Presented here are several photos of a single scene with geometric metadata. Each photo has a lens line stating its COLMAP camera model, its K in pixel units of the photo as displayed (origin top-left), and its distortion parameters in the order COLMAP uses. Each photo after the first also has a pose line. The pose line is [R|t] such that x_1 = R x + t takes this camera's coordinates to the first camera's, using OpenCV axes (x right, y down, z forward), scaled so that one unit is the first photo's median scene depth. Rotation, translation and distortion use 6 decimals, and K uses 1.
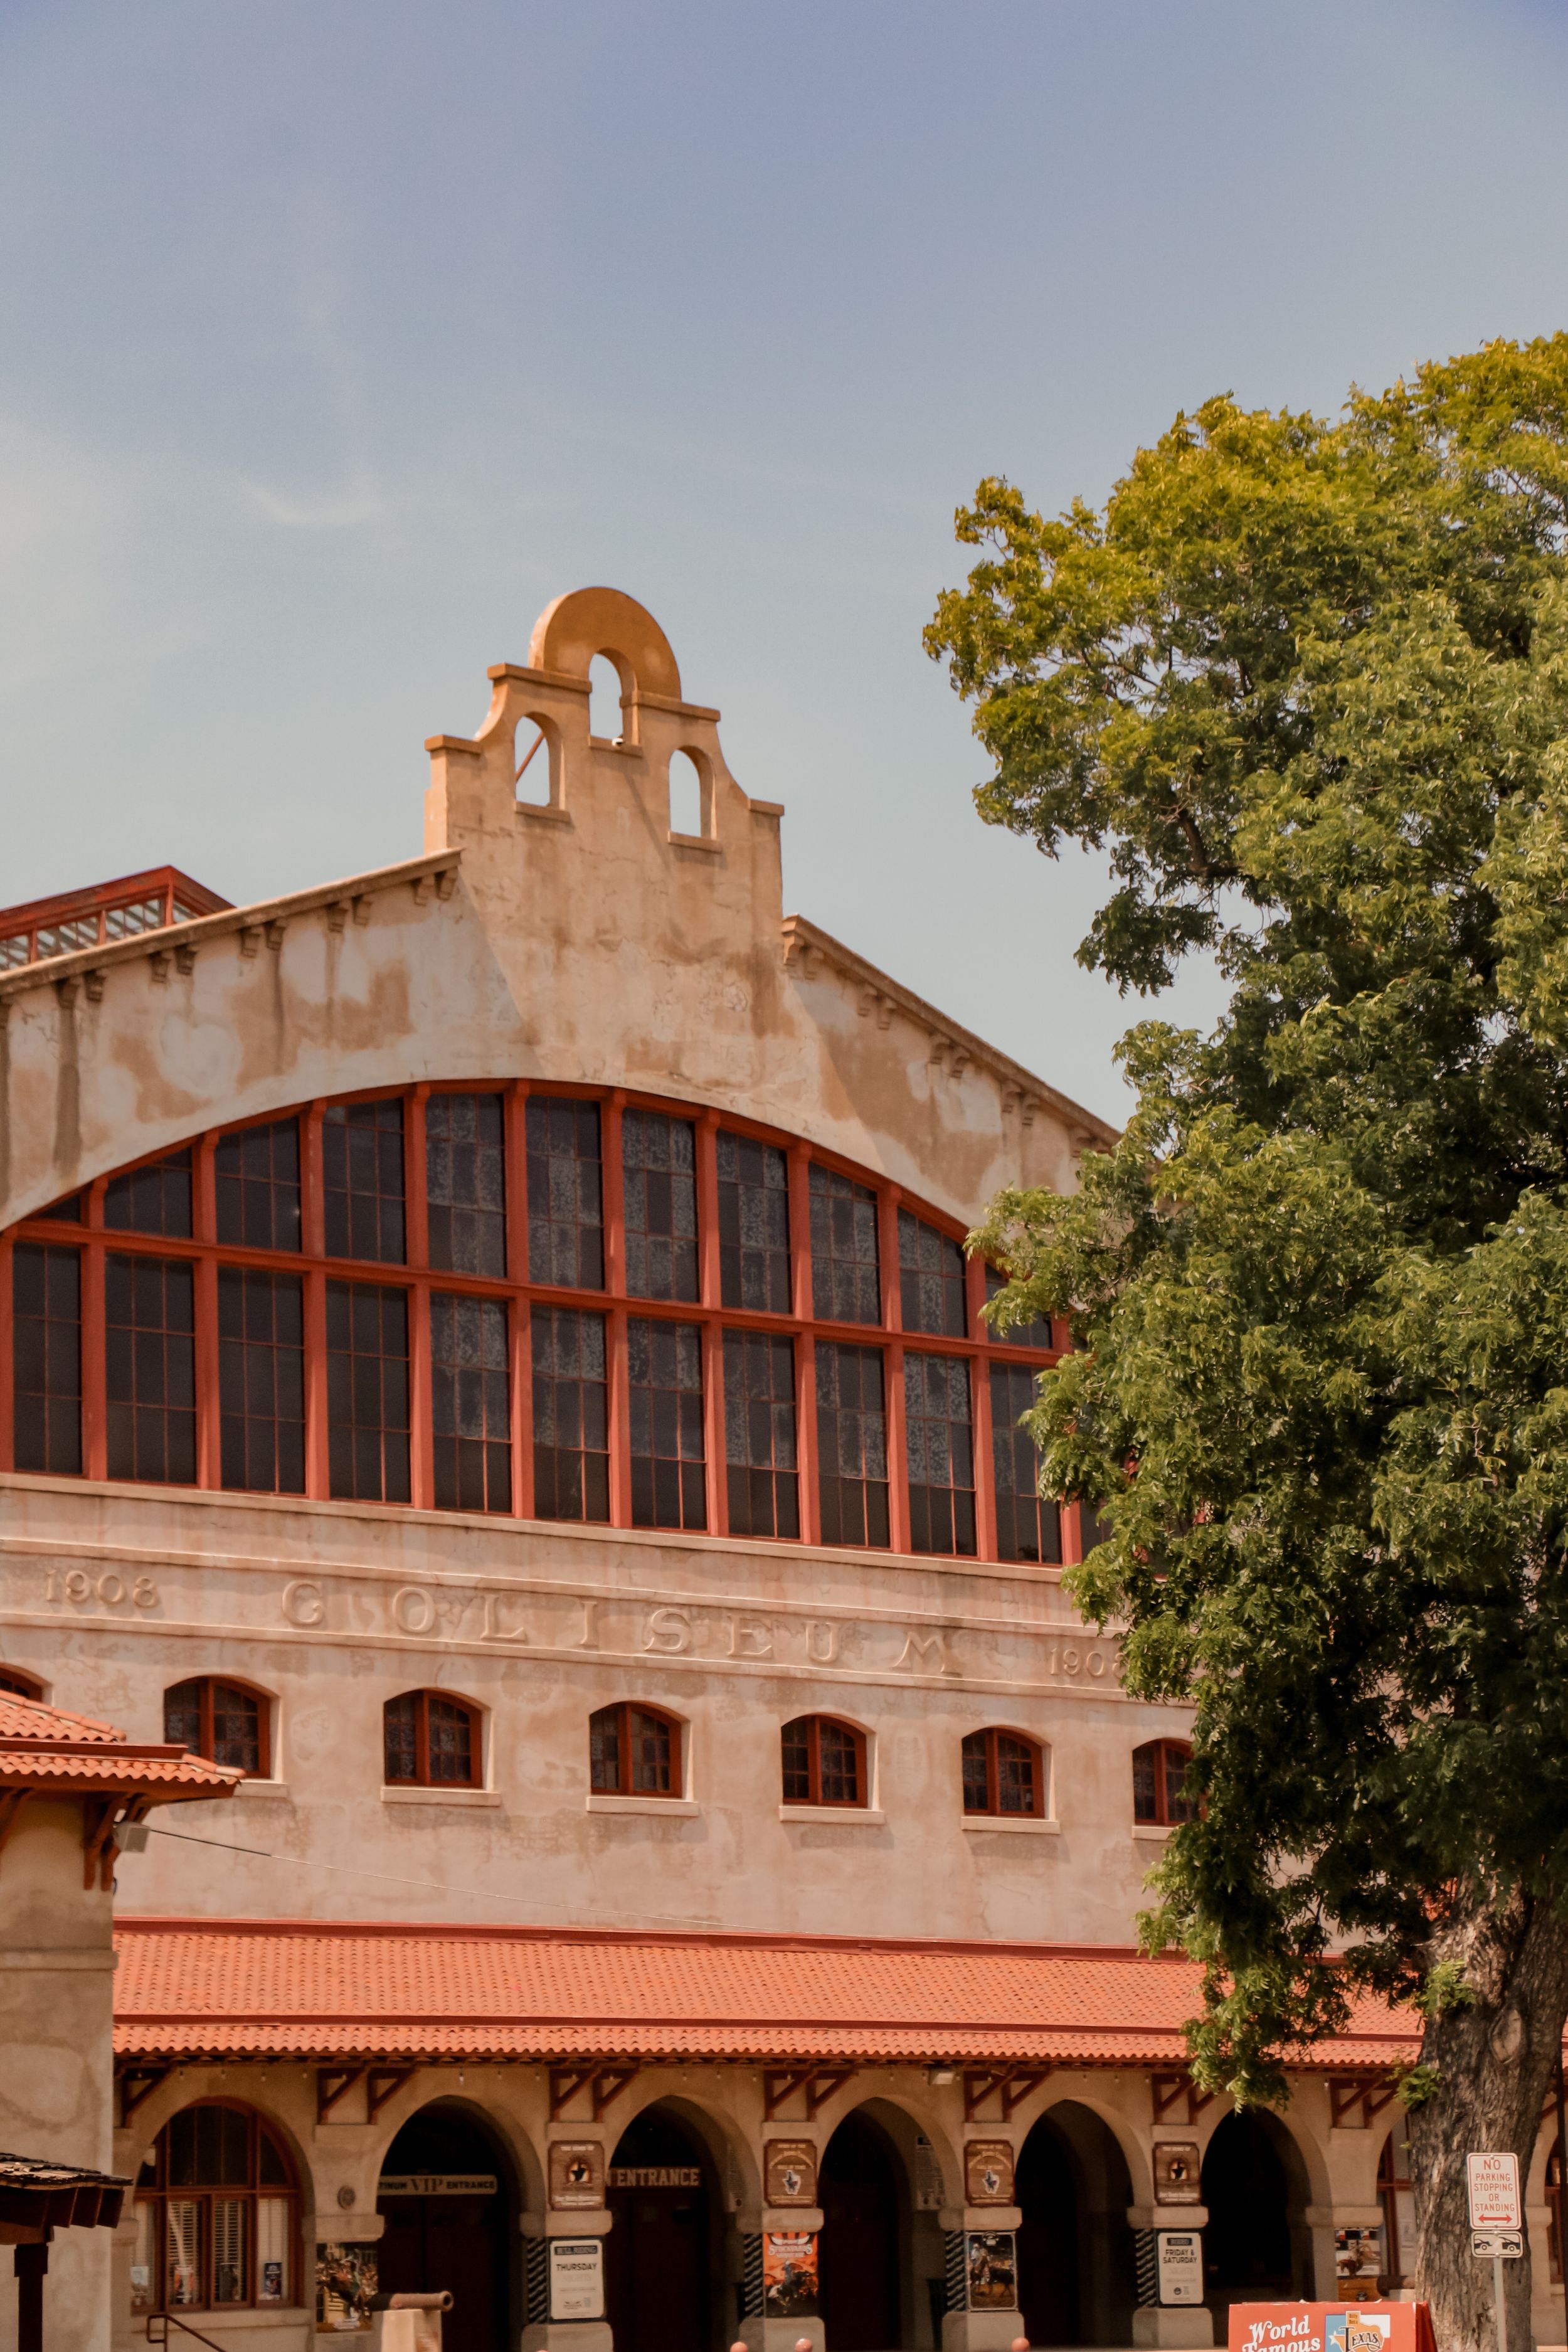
lens RADIAL K [[6329.9, 0, 788.7], [0, 6329.9, 1181.2], [0, 0, 1]] dist [0.598844, 0.000000]
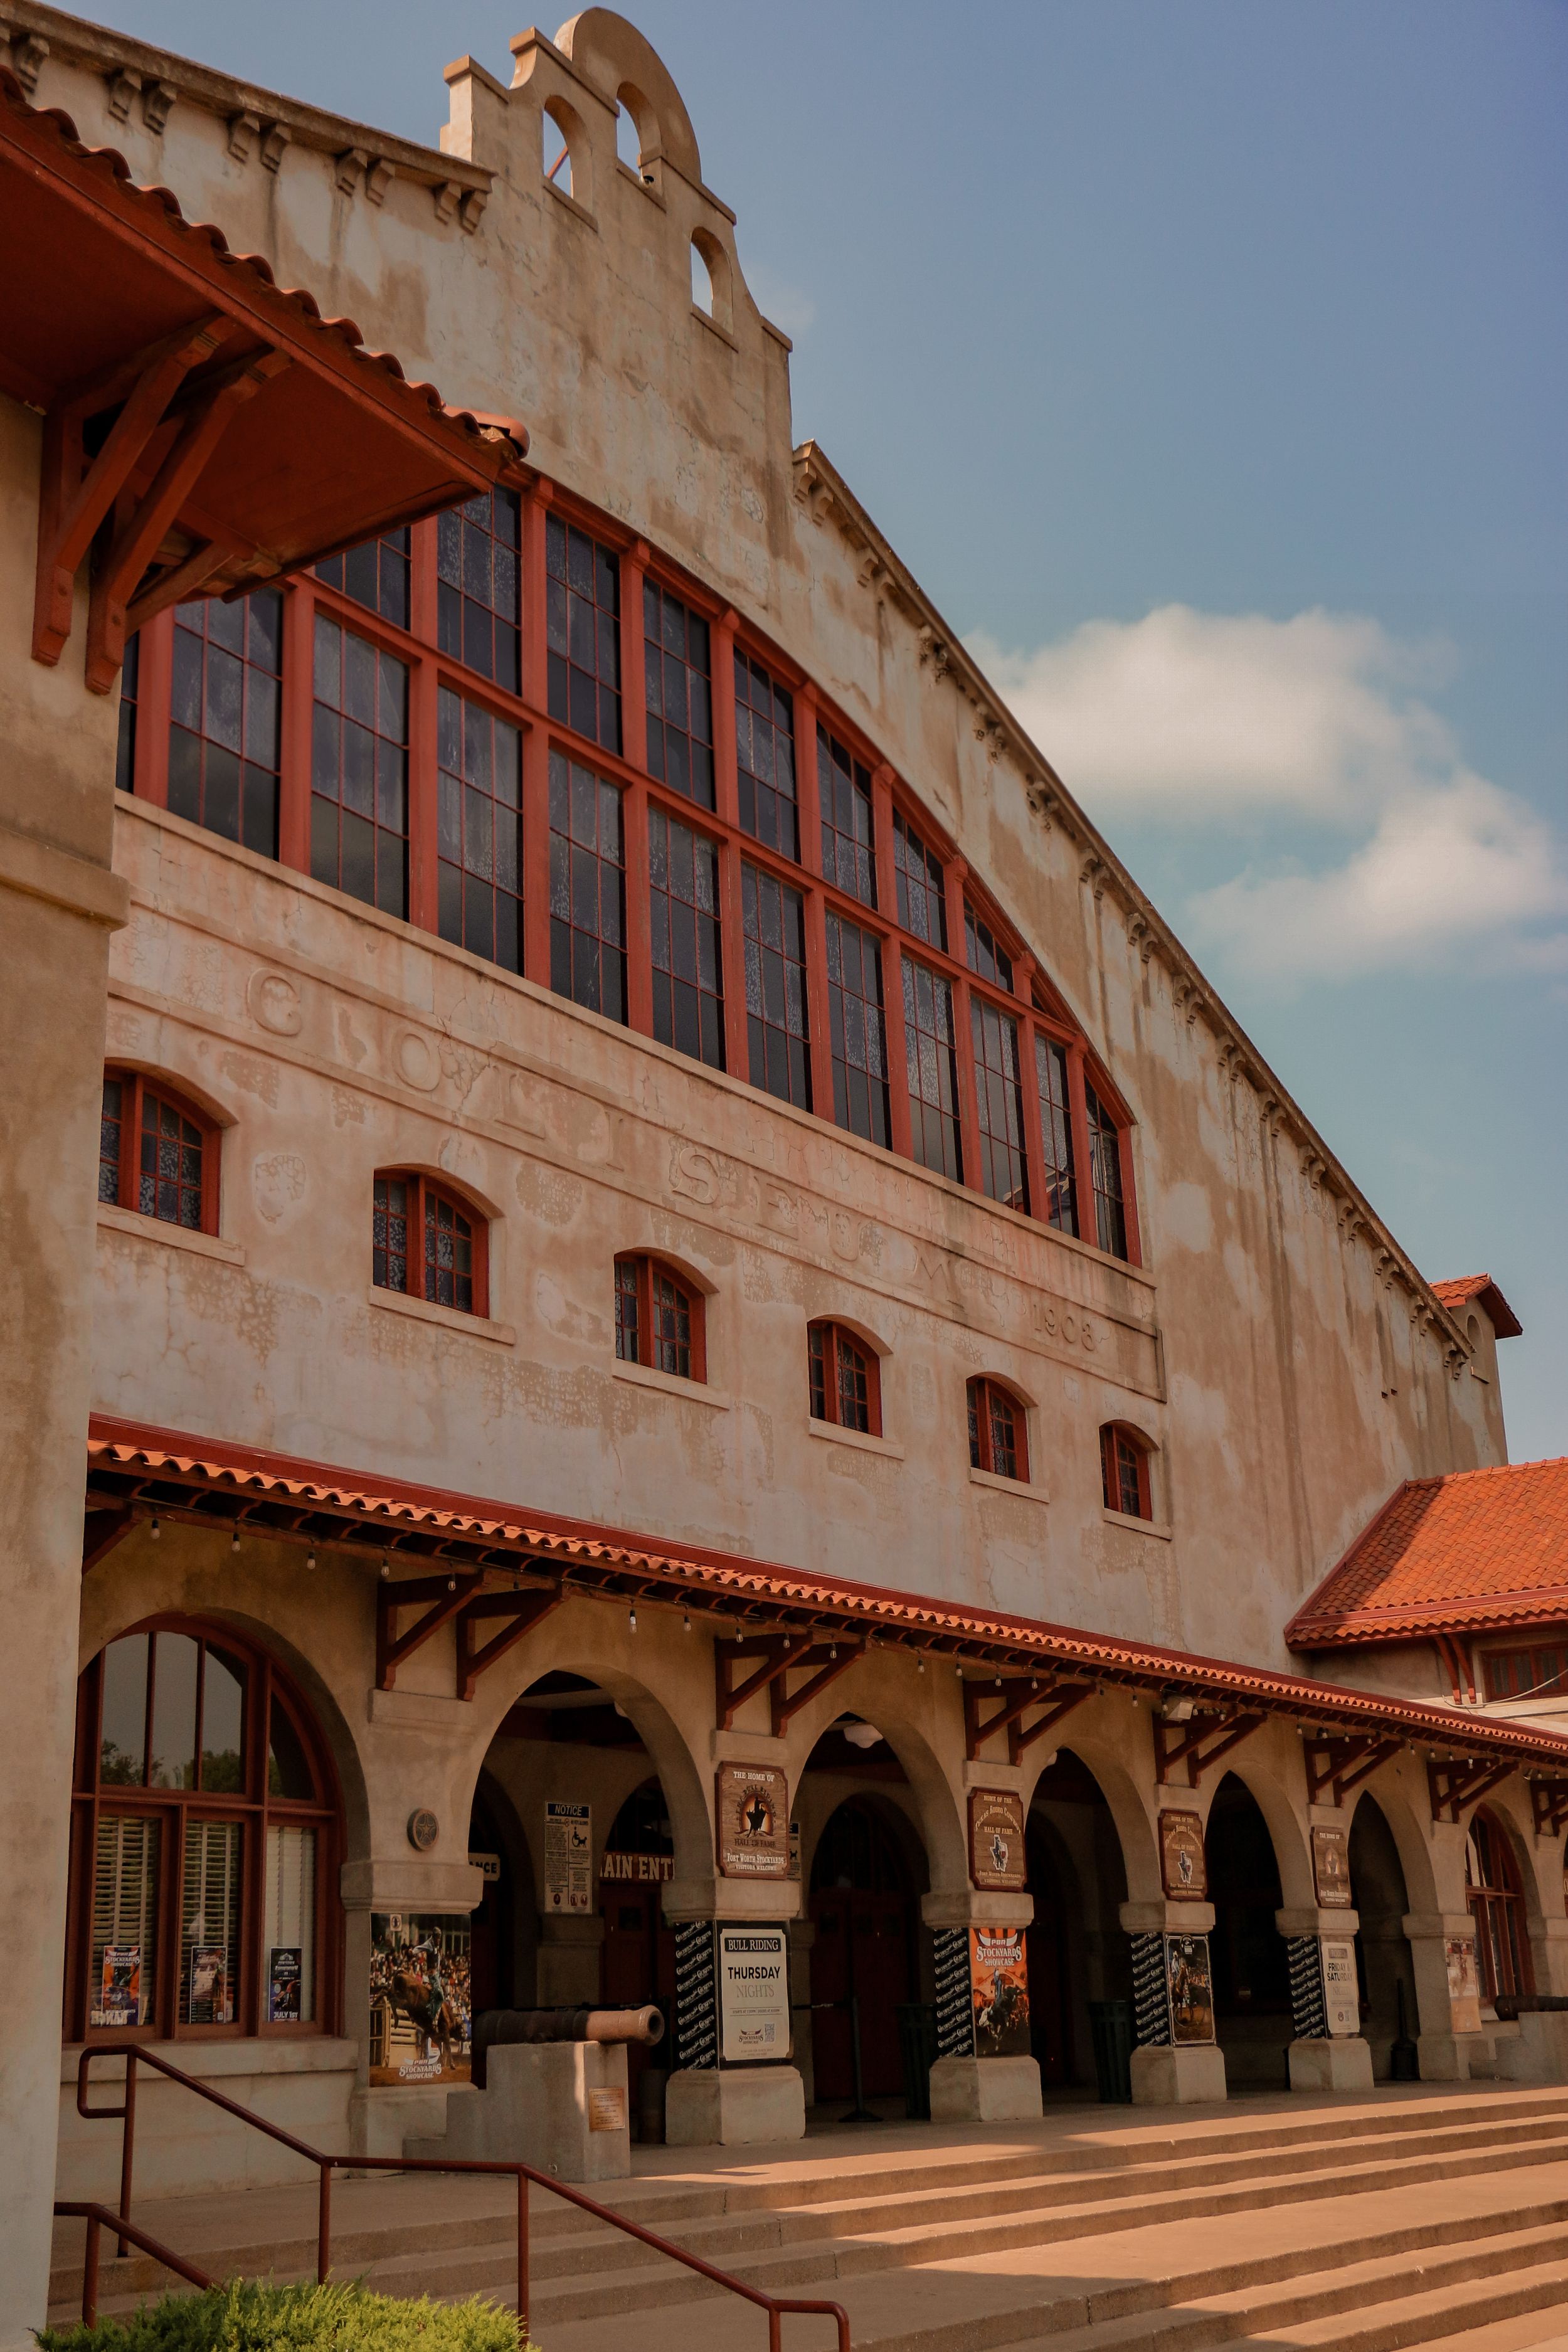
lens RADIAL K [[2690.1, 0, 777.4], [0, 2690.1, 1169.7], [0, 0, 1]] dist [-0.006614, 0.000000]
pose [[0.976894, 0.059748, 0.205204, -0.083158], [-0.029701, 0.988765, -0.146496, 0.127152], [-0.211652, 0.137016, 0.967693, 0.724445]]
